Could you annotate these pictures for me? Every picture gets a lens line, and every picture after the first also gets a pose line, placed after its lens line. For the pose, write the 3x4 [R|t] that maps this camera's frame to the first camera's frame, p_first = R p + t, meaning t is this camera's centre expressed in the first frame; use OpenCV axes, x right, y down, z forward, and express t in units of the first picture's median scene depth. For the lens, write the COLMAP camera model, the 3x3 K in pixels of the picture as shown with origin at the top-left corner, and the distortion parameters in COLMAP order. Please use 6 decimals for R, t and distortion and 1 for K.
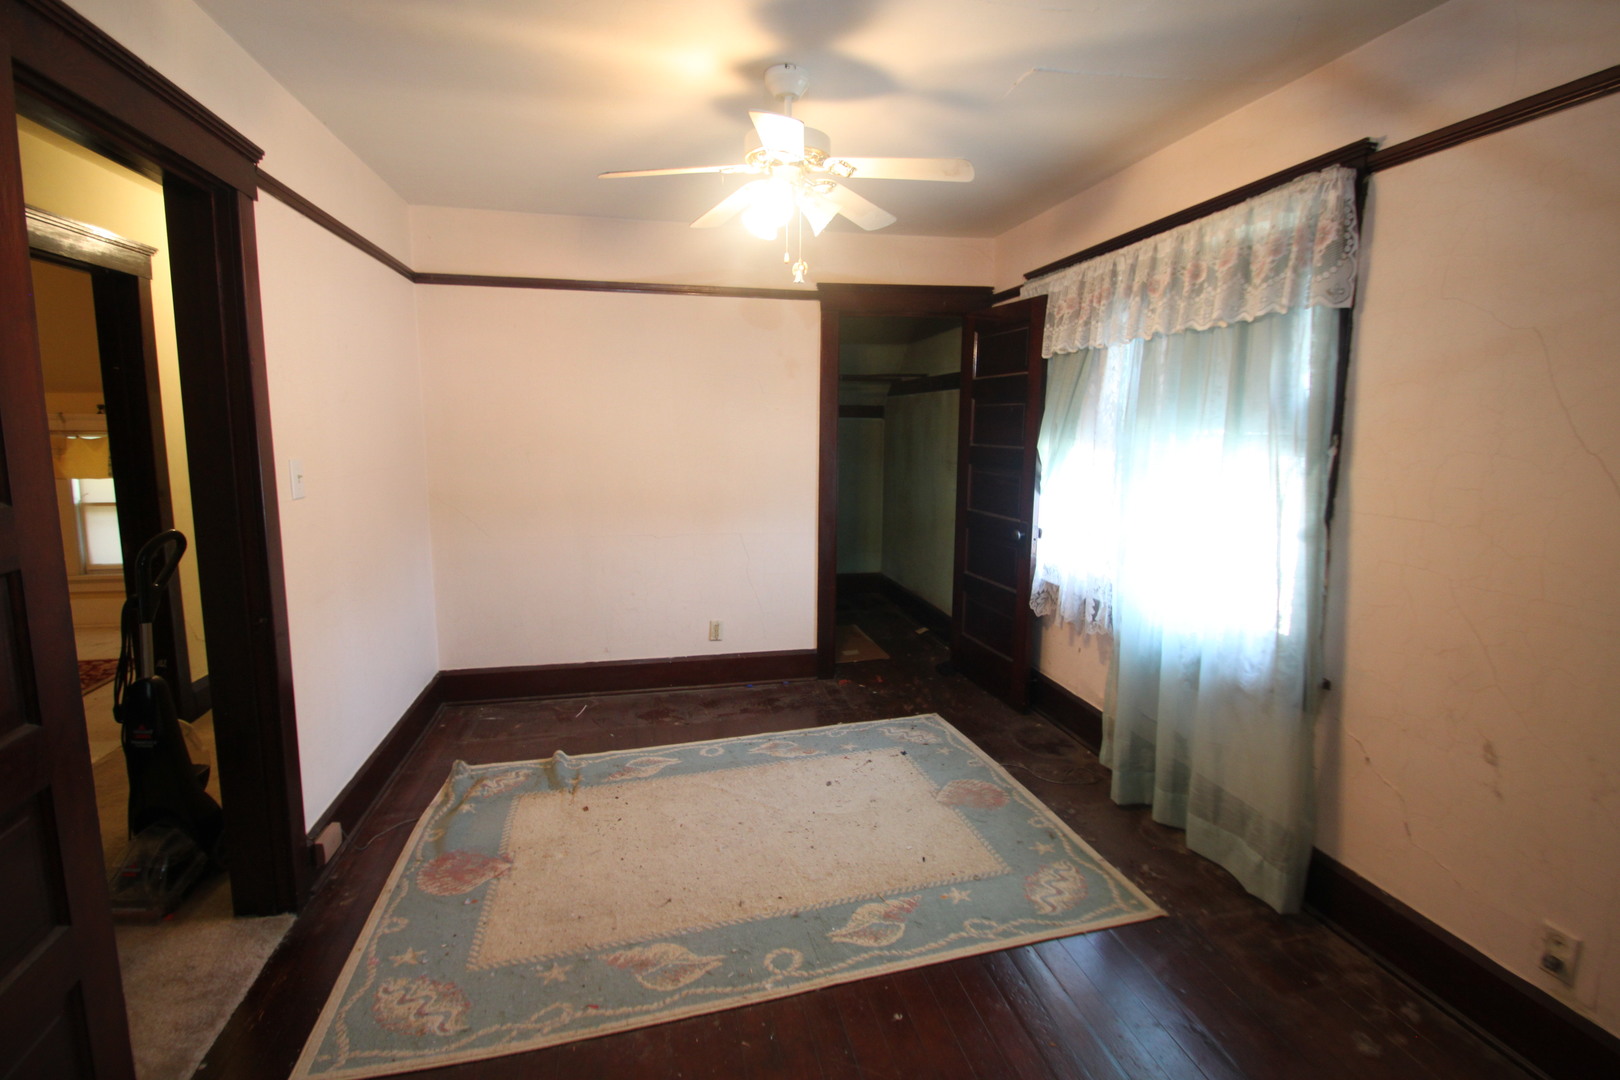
lens RADIAL K [[748.6, 0, 809.2], [0, 748.6, 526.6], [0, 0, 1]] dist [0.017841, -0.020200]
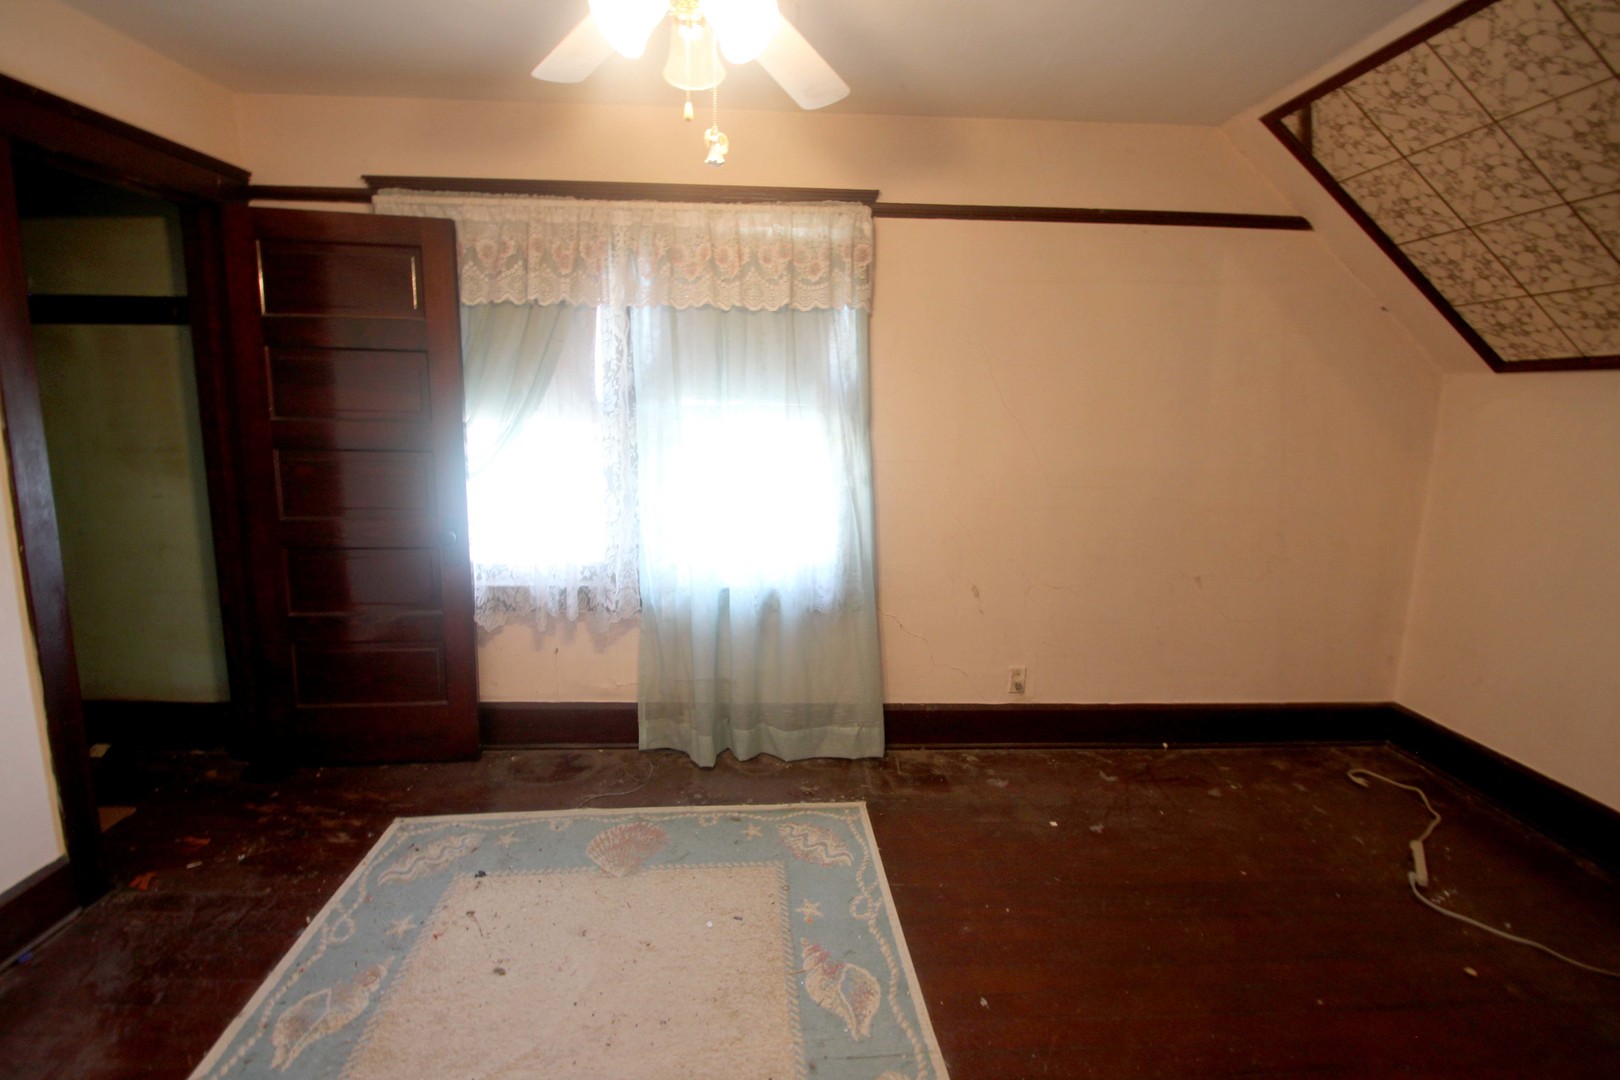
lens RADIAL K [[748.6, 0, 809.2], [0, 748.6, 526.6], [0, 0, 1]] dist [0.017841, -0.020200]
pose [[0.172225, -0.158556, 0.972213, -0.513899], [0.116202, 0.983340, 0.139786, -0.081872], [-0.978180, 0.088898, 0.187780, 0.649427]]
